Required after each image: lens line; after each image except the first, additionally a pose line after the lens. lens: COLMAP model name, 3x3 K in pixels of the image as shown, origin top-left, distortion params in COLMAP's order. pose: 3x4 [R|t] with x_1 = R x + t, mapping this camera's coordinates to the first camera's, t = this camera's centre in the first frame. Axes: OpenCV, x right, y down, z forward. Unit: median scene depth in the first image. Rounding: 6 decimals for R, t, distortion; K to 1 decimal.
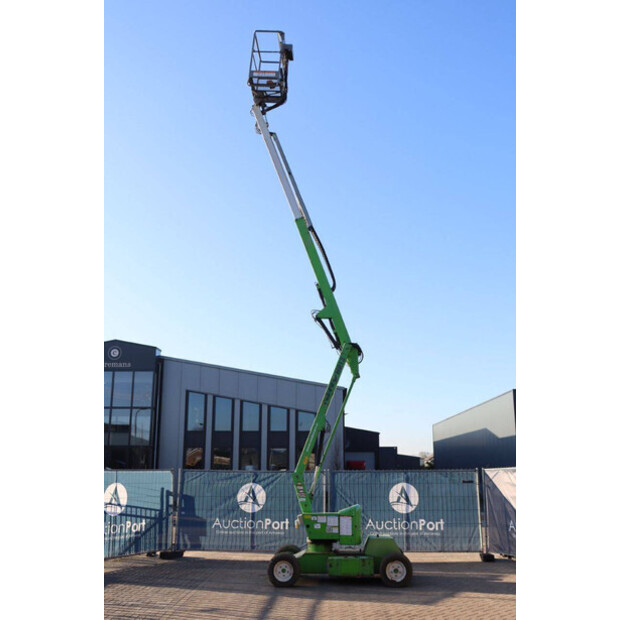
lens RADIAL K [[647.0, 0, 310.0], [0, 647.0, 310.0], [0, 0, 1]] dist [-0.091074, 0.178421]
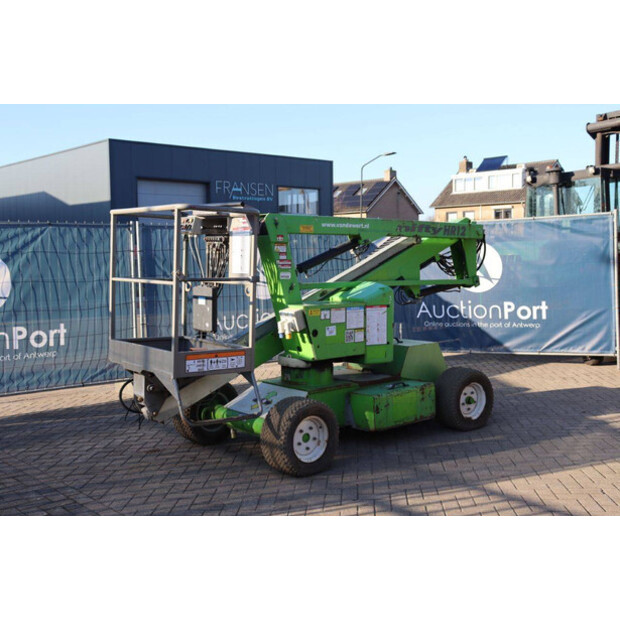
lens RADIAL K [[741.6, 0, 310.0], [0, 741.6, 310.0], [0, 0, 1]] dist [0.002796, 0.039150]
pose [[0.730890, -0.061705, 0.679700, -0.279219], [-0.155778, 0.954533, 0.254165, 0.154057], [-0.664480, -0.291649, 0.688046, 0.524096]]
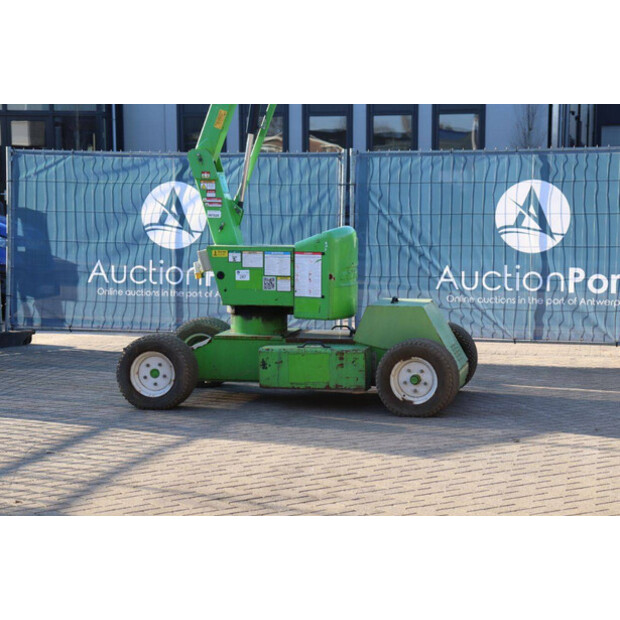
lens RADIAL K [[1469.0, 0, 310.0], [0, 1469.0, 310.0], [0, 0, 1]] dist [0.400070, 0.282789]
pose [[0.984481, 0.013786, -0.174947, 0.176909], [0.044302, 0.945097, 0.323774, 0.040401], [0.169806, -0.326500, 0.929819, 0.089093]]
